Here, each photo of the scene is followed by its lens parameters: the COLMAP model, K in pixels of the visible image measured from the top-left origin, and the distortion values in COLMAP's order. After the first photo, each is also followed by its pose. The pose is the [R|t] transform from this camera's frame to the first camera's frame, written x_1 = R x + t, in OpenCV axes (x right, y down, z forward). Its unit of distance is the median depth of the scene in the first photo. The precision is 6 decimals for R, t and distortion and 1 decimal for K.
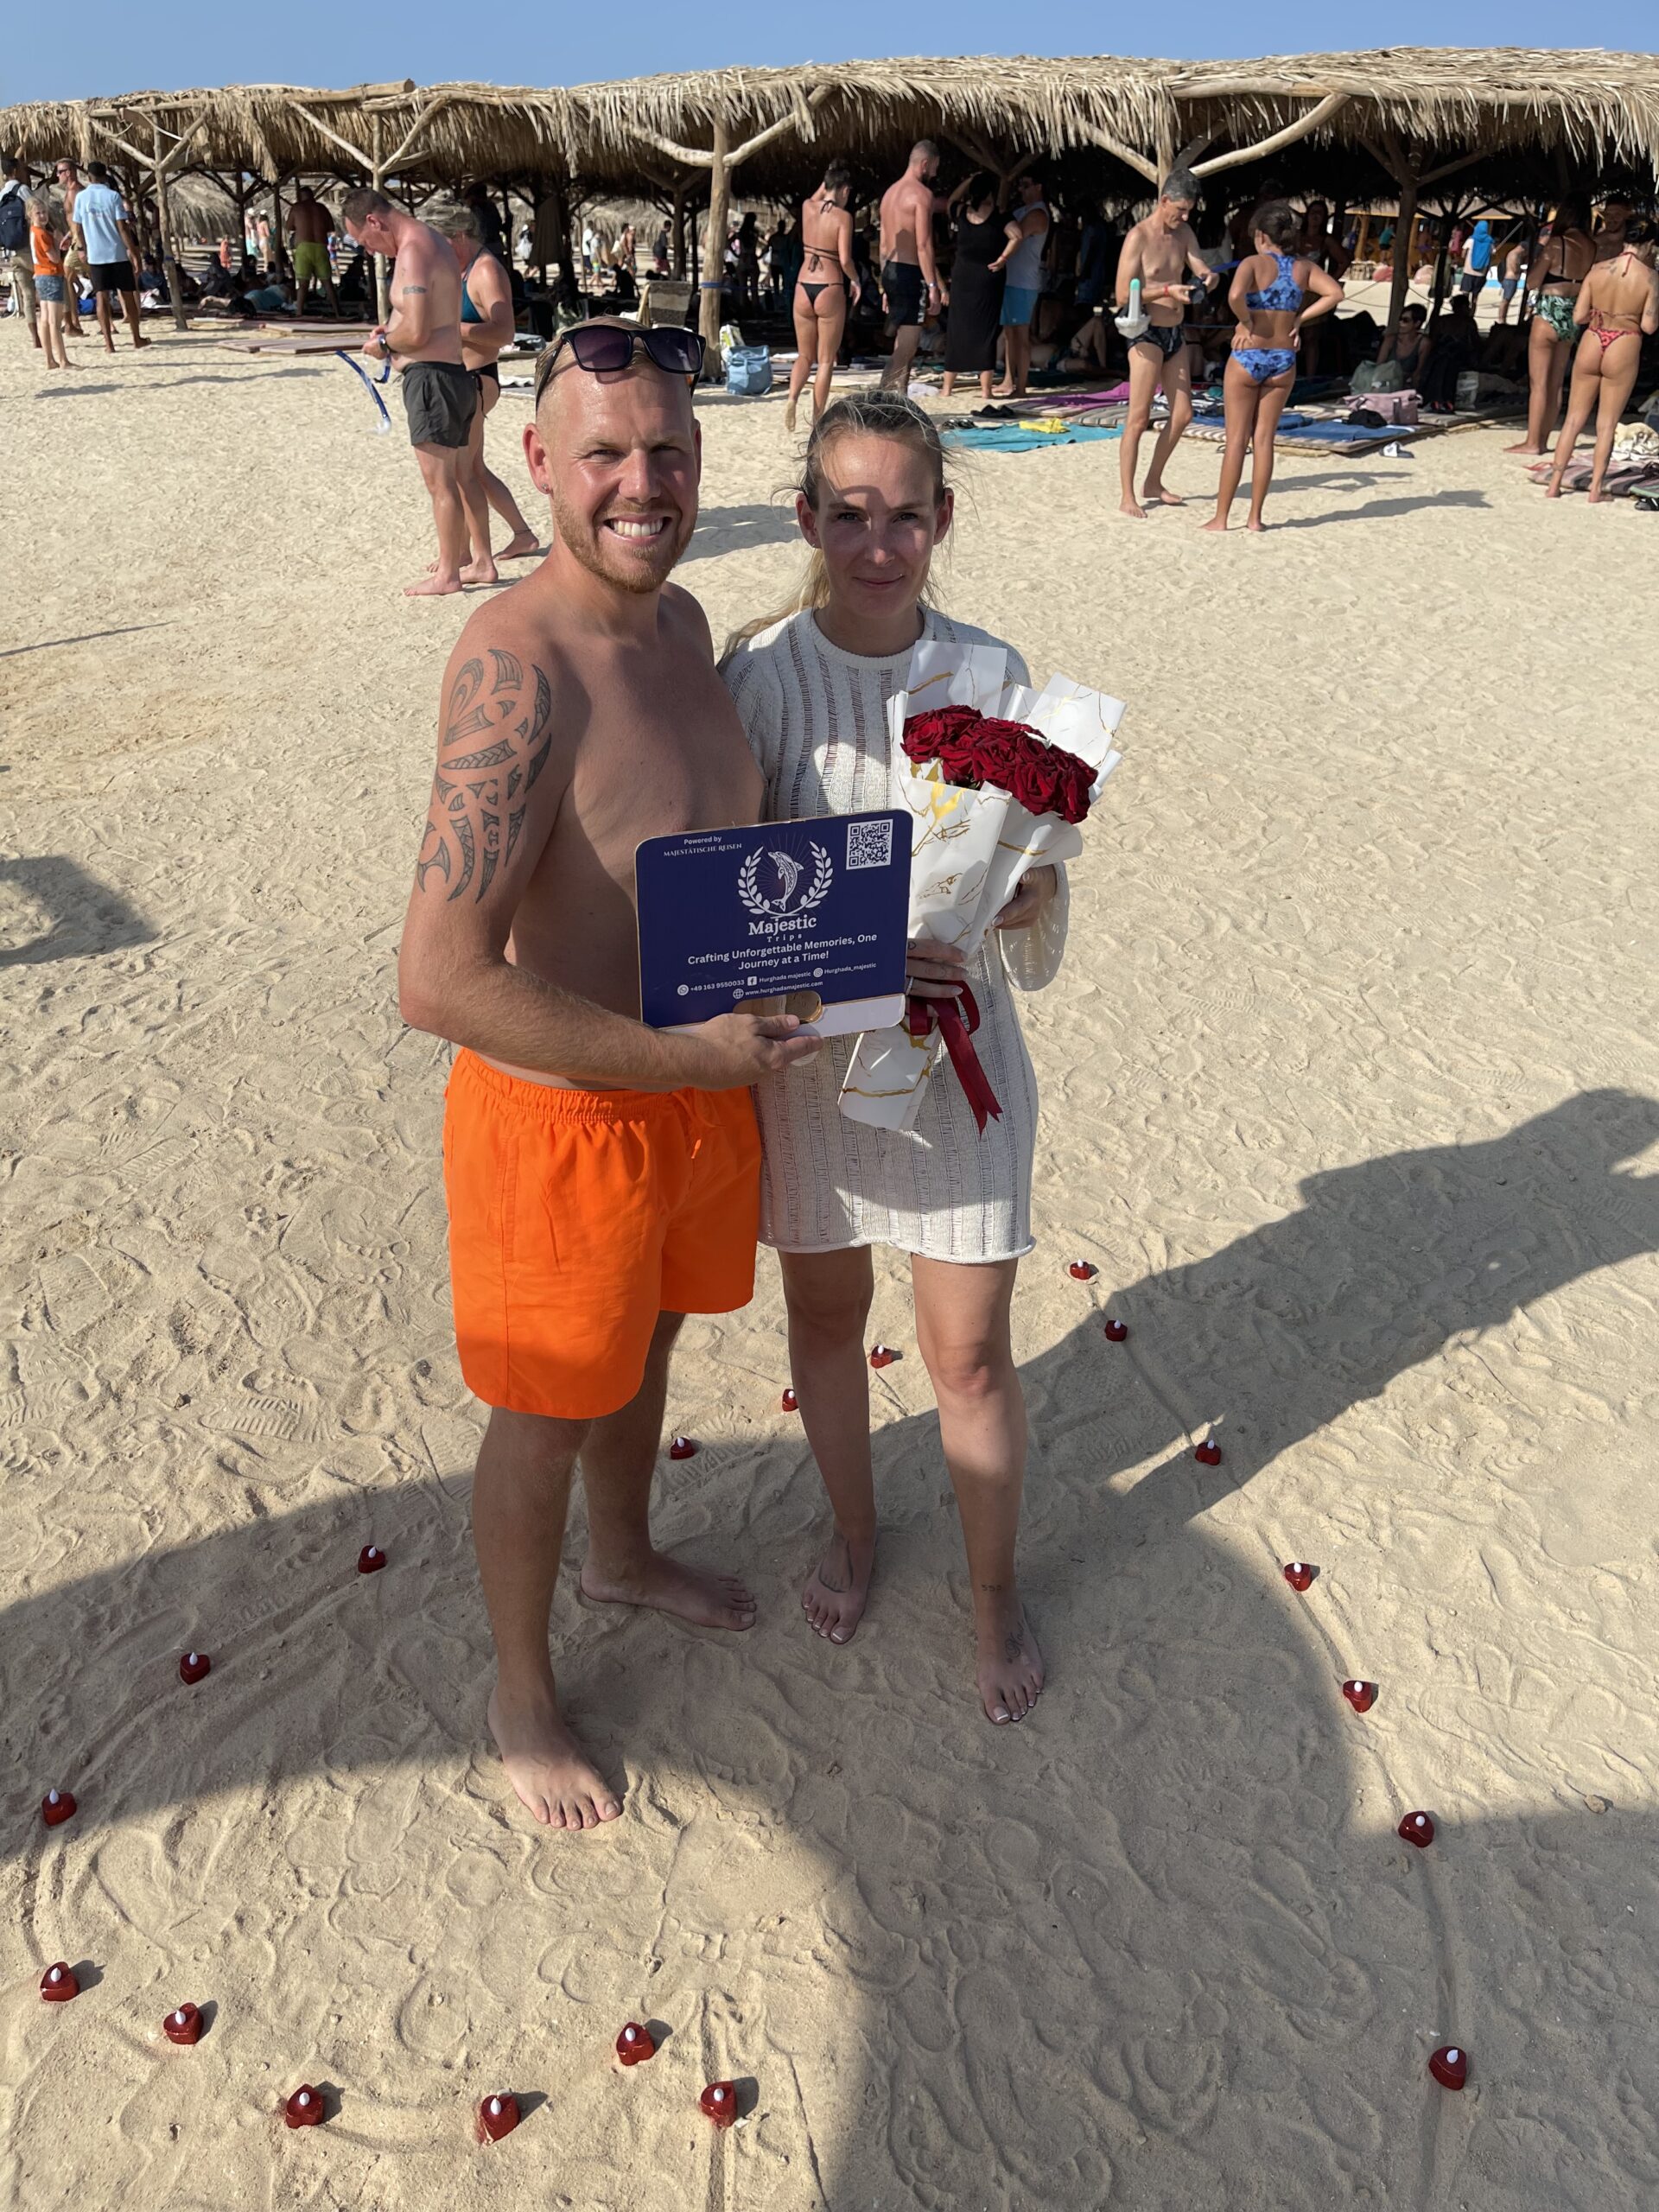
lens RADIAL K [[1629.9, 0, 729.2], [0, 1629.9, 1104.5], [0, 0, 1]] dist [0.044009, 0.000320]
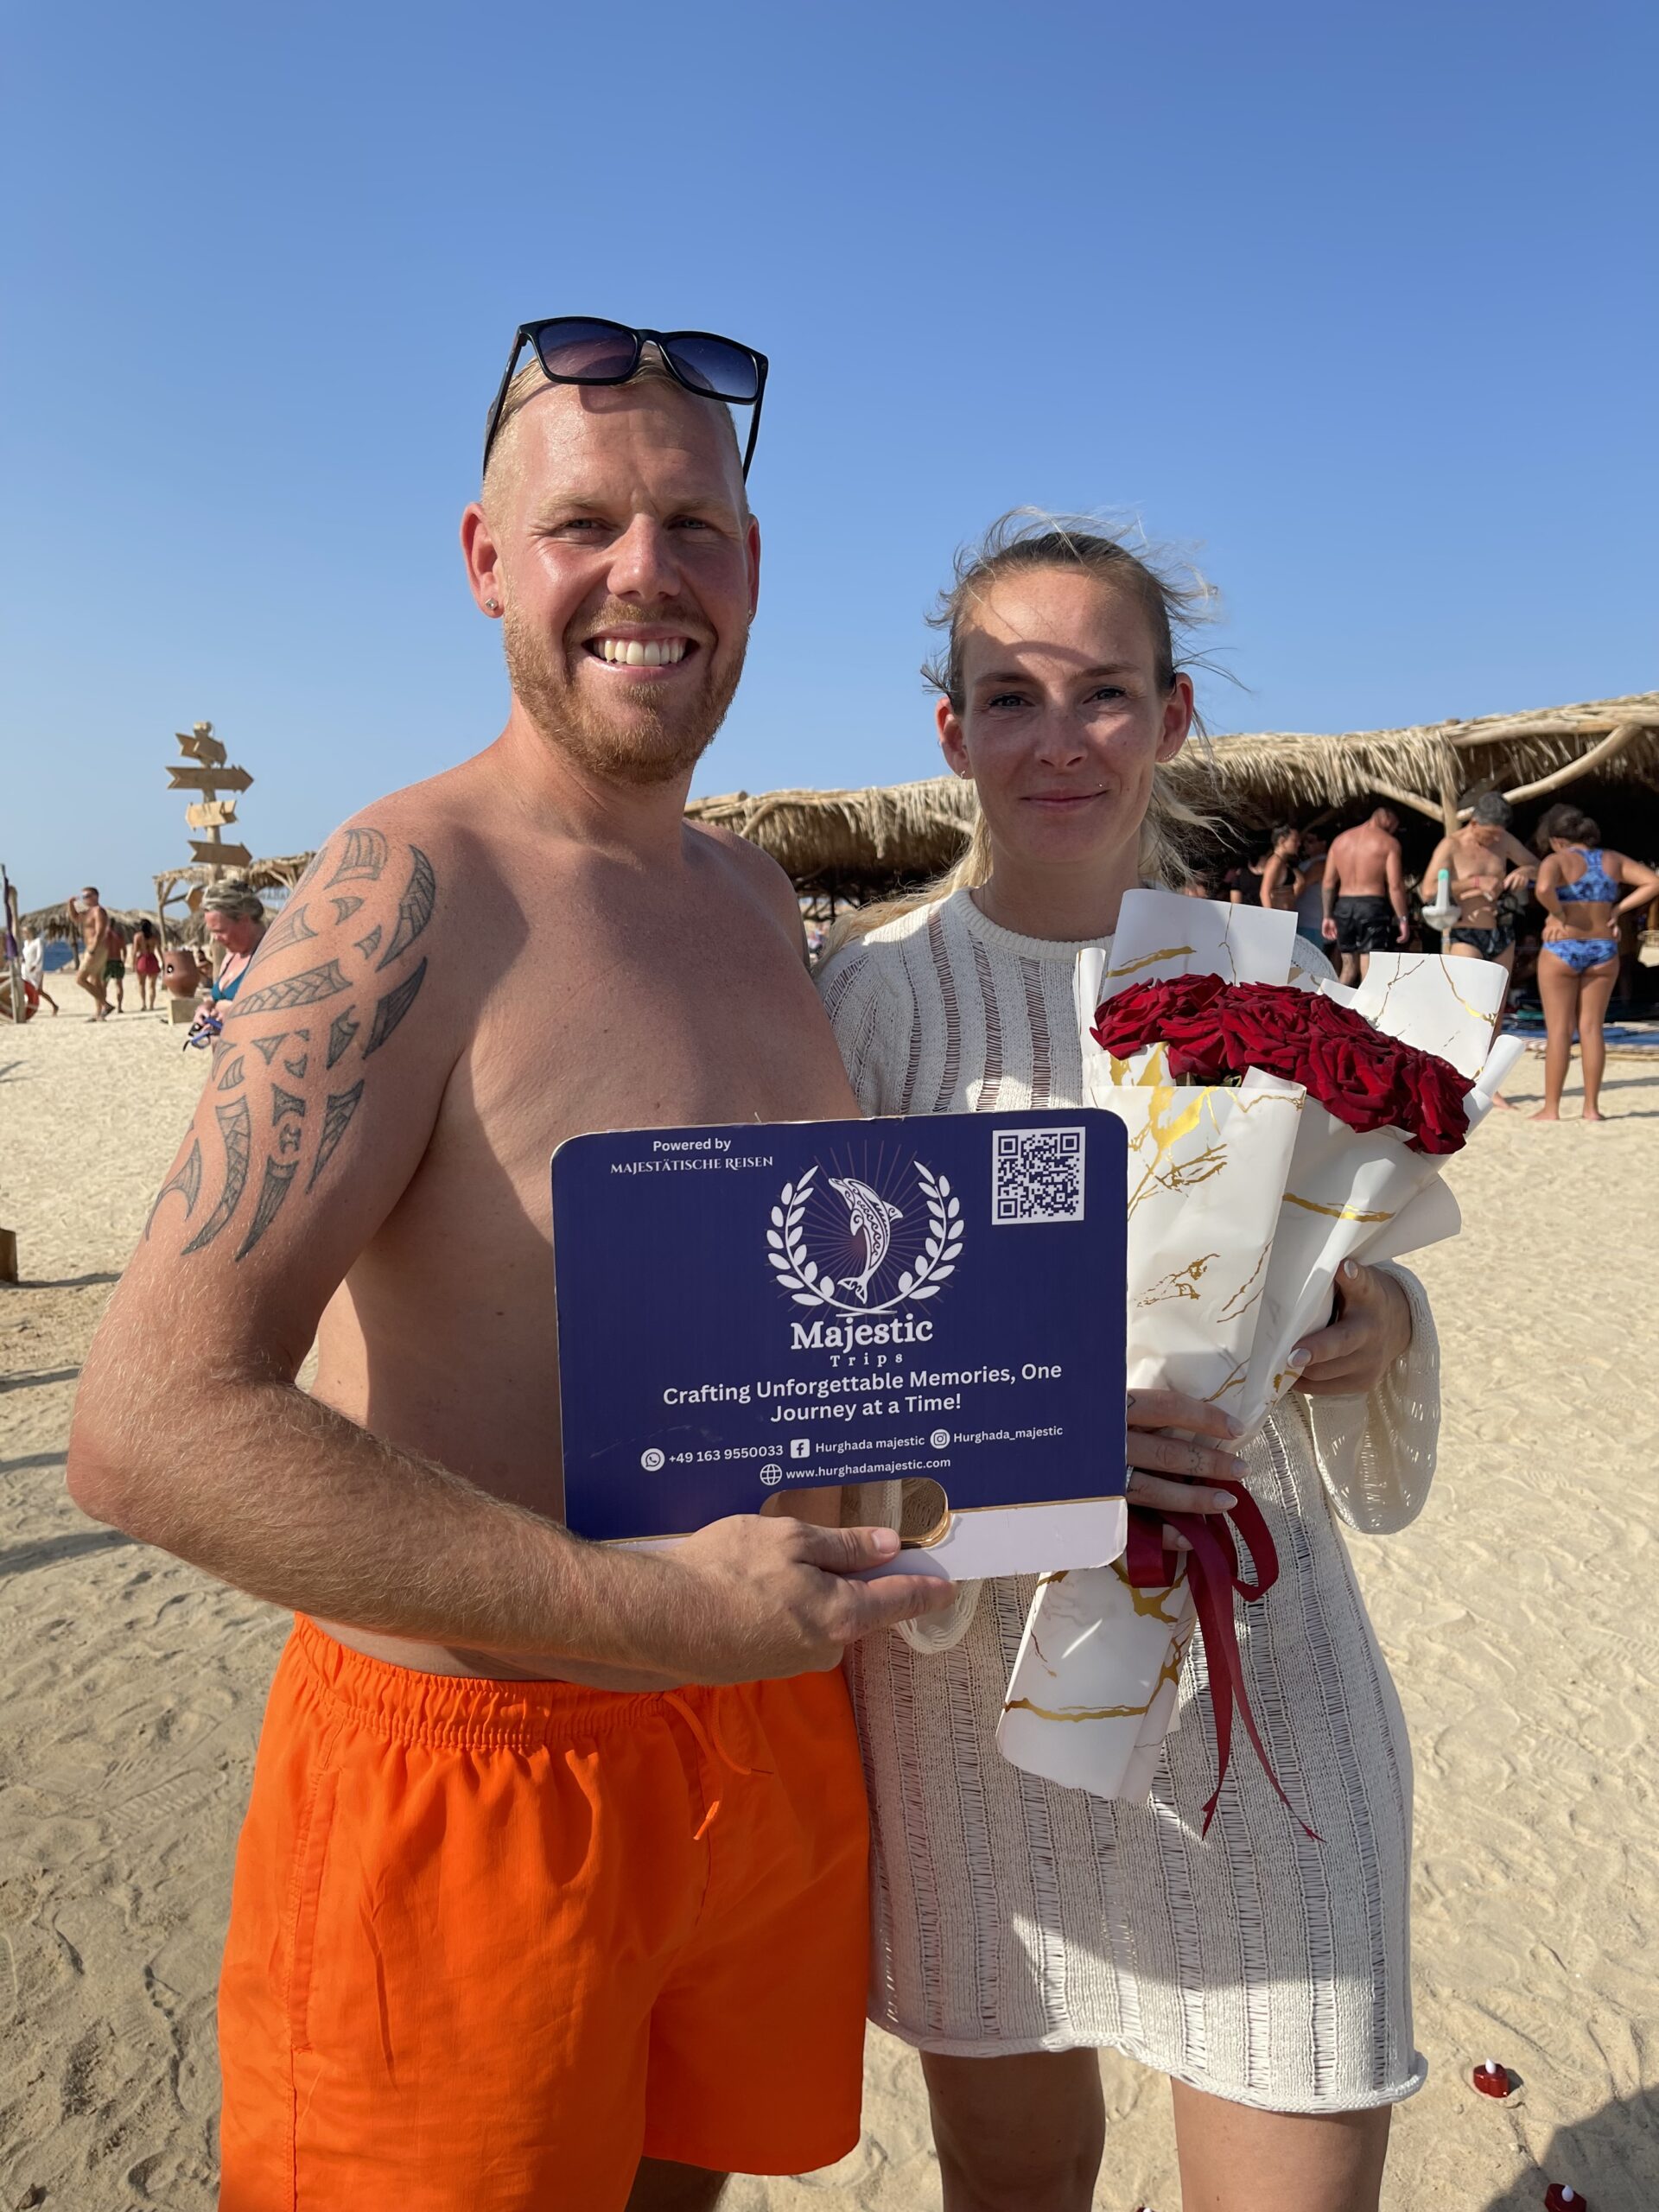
lens RADIAL K [[1653.4, 0, 831.3], [0, 1653.4, 1157.6], [0, 0, 1]] dist [0.104667, -0.160682]
pose [[0.992749, 0.009080, -0.119859, 0.044778], [-0.049655, 0.939062, -0.340142, 0.005866], [0.109467, 0.343628, 0.932704, 0.277799]]
